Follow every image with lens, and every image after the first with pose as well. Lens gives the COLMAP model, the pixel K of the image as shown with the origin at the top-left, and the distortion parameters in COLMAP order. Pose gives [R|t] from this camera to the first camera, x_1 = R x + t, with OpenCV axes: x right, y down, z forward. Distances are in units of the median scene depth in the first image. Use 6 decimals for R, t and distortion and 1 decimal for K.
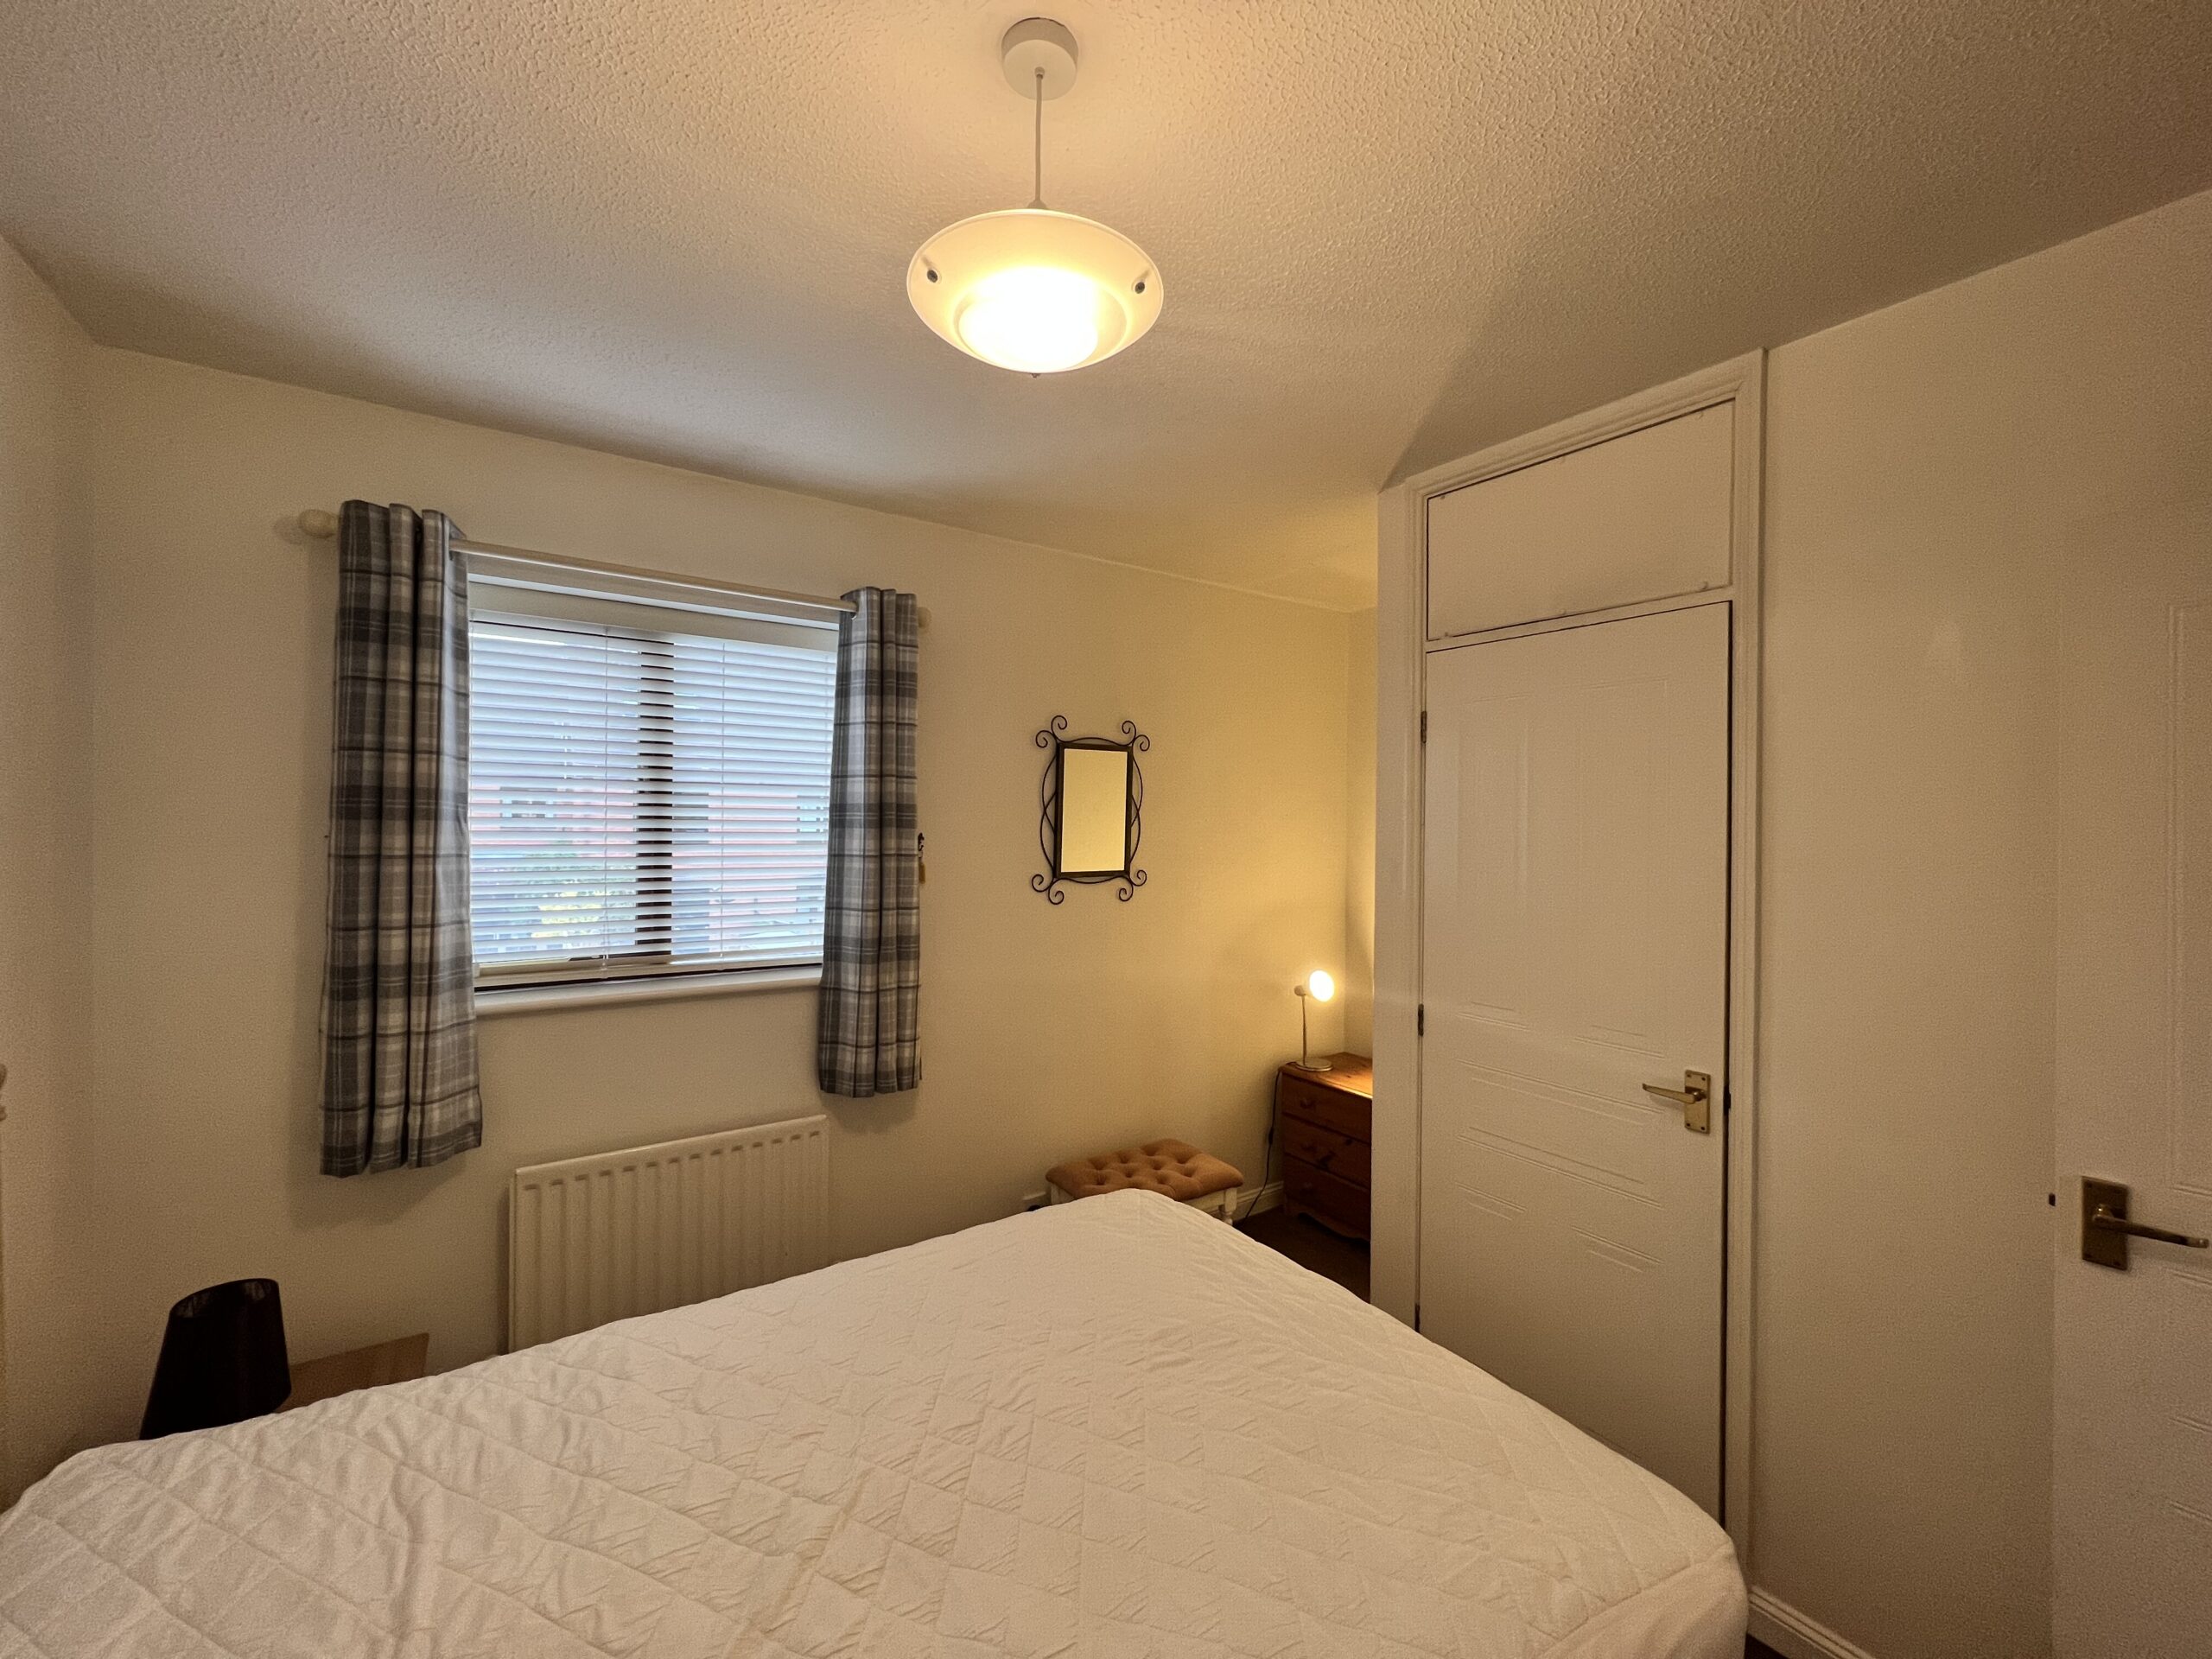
lens RADIAL K [[881.4, 0, 1102.2], [0, 881.4, 811.7], [0, 0, 1]] dist [-0.001044, 0.000270]
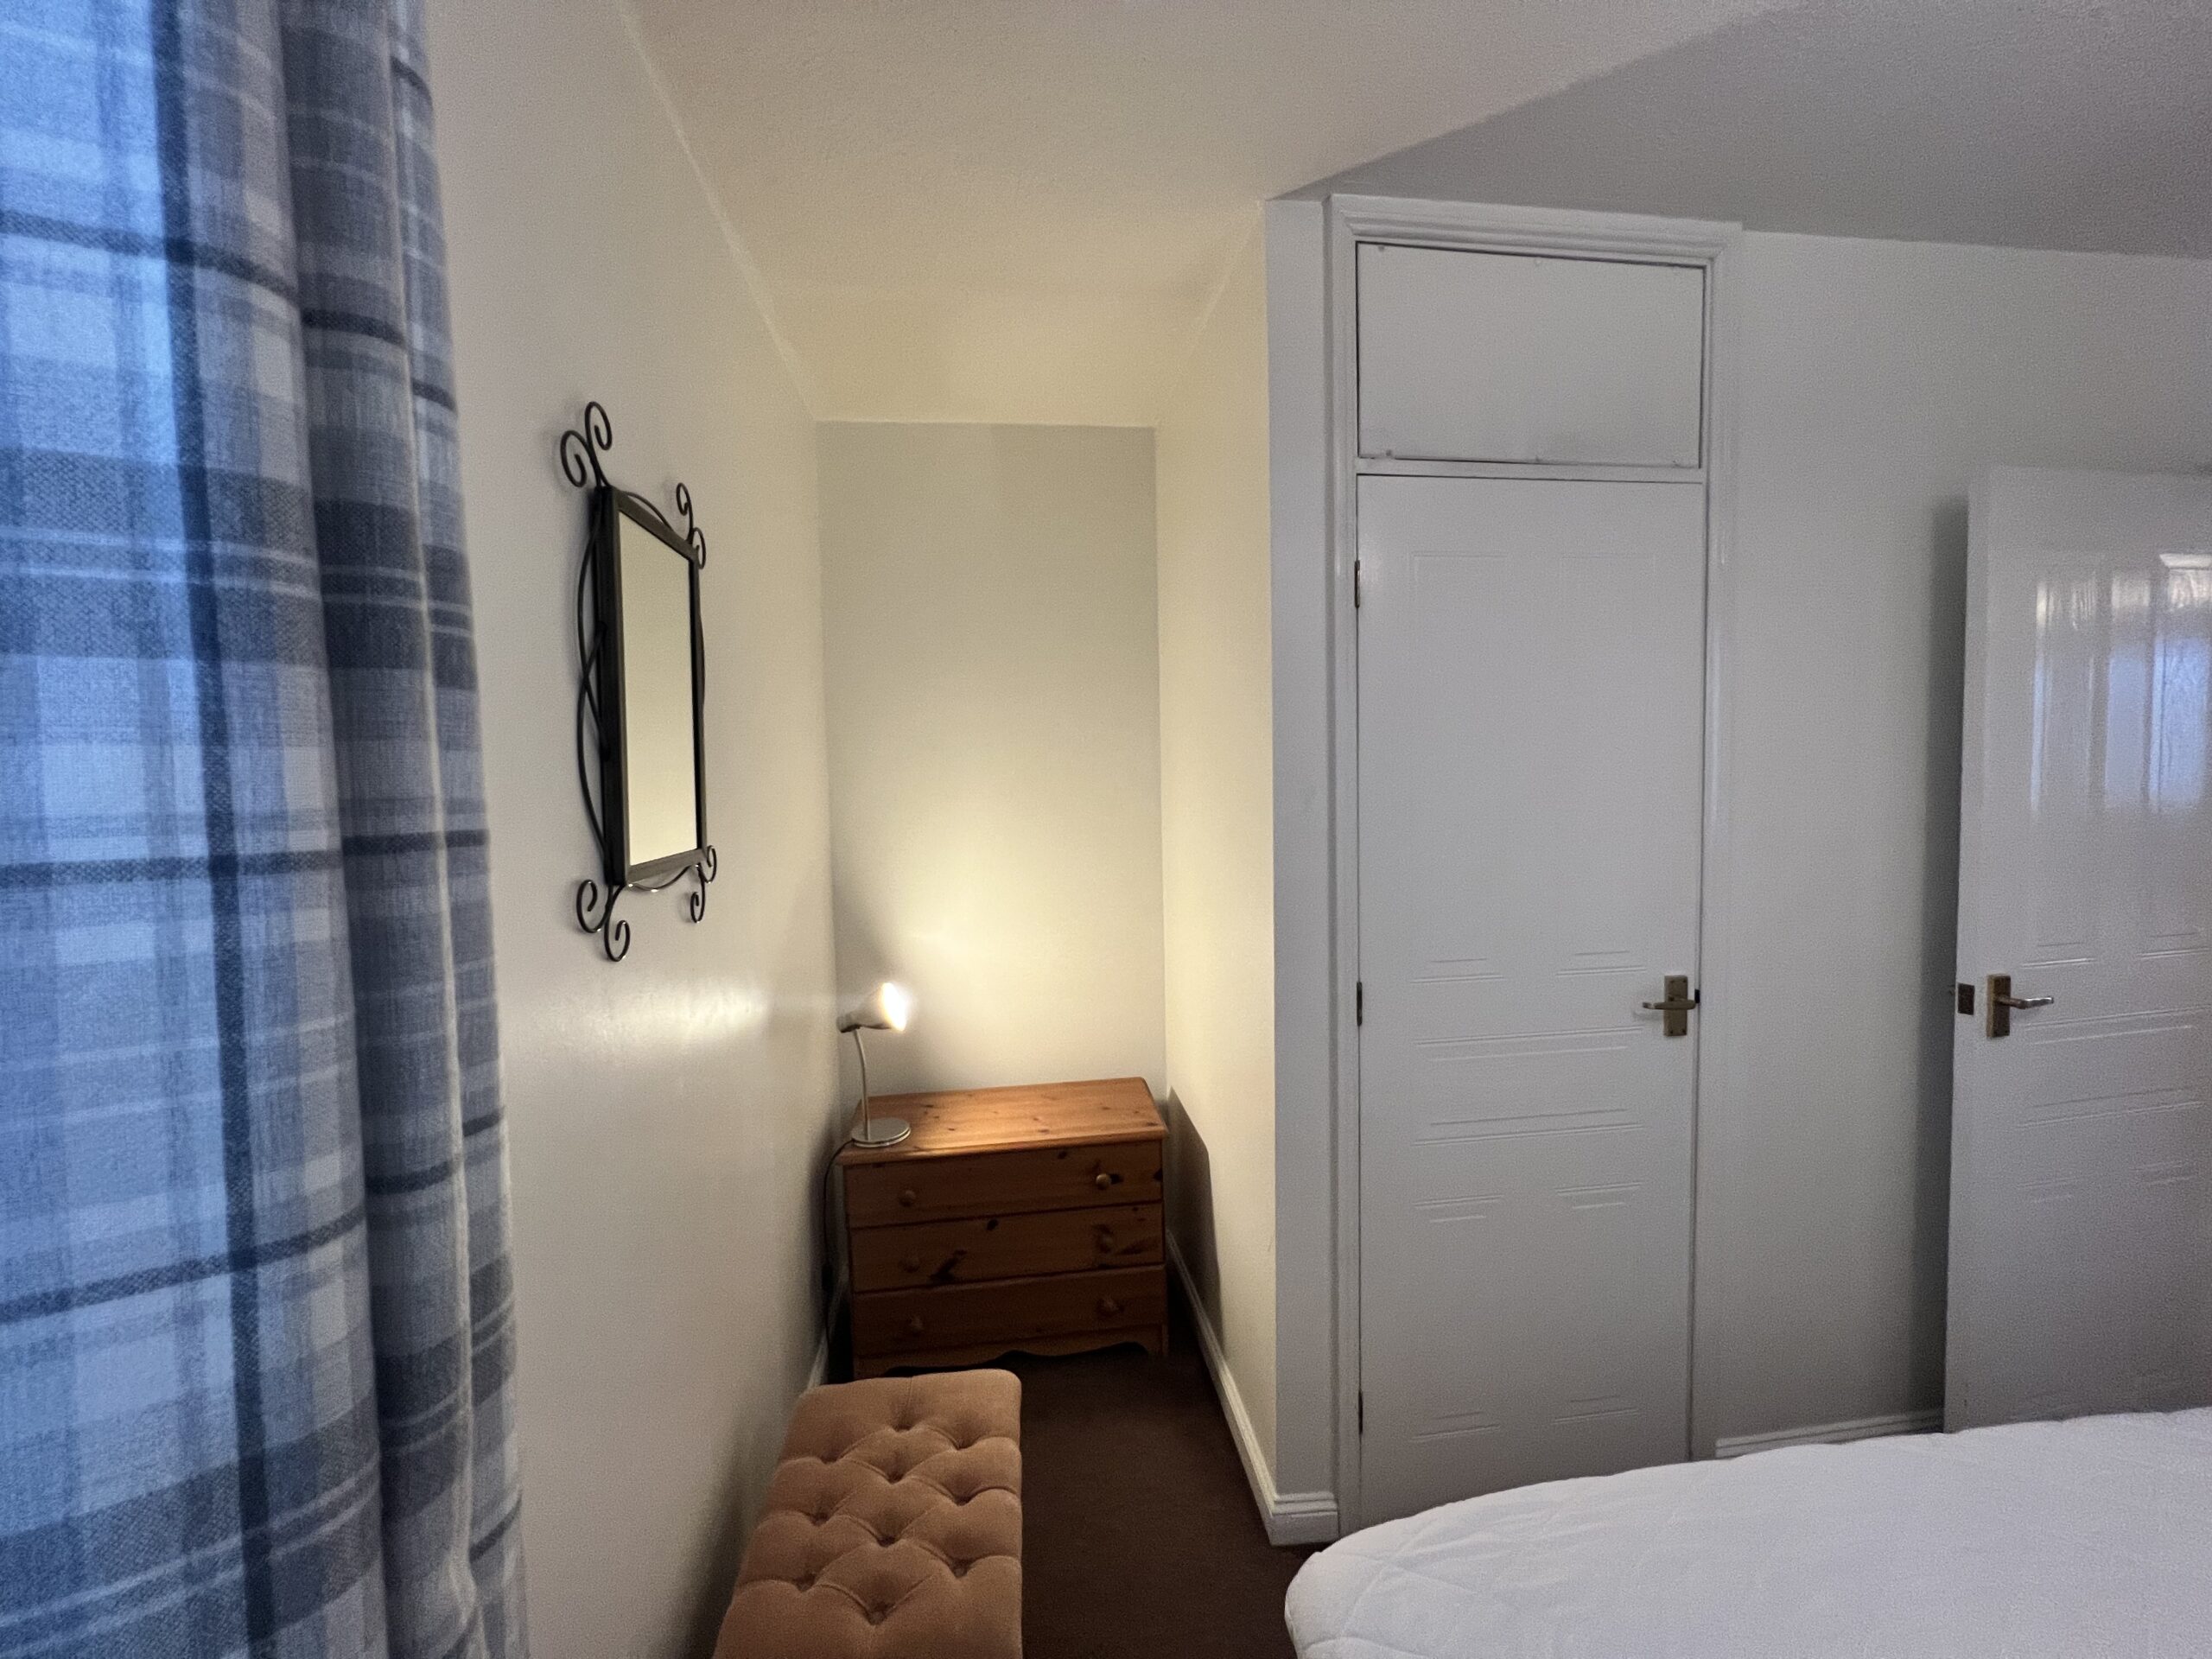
lens RADIAL K [[881.4, 0, 1104.4], [0, 881.4, 815.6], [0, 0, 1]] dist [-0.001044, 0.000270]
pose [[0.453017, -0.063999, 0.889202, -0.348058], [0.018462, 0.997879, 0.062415, 0.038028], [-0.891311, -0.011859, 0.453238, 0.863548]]
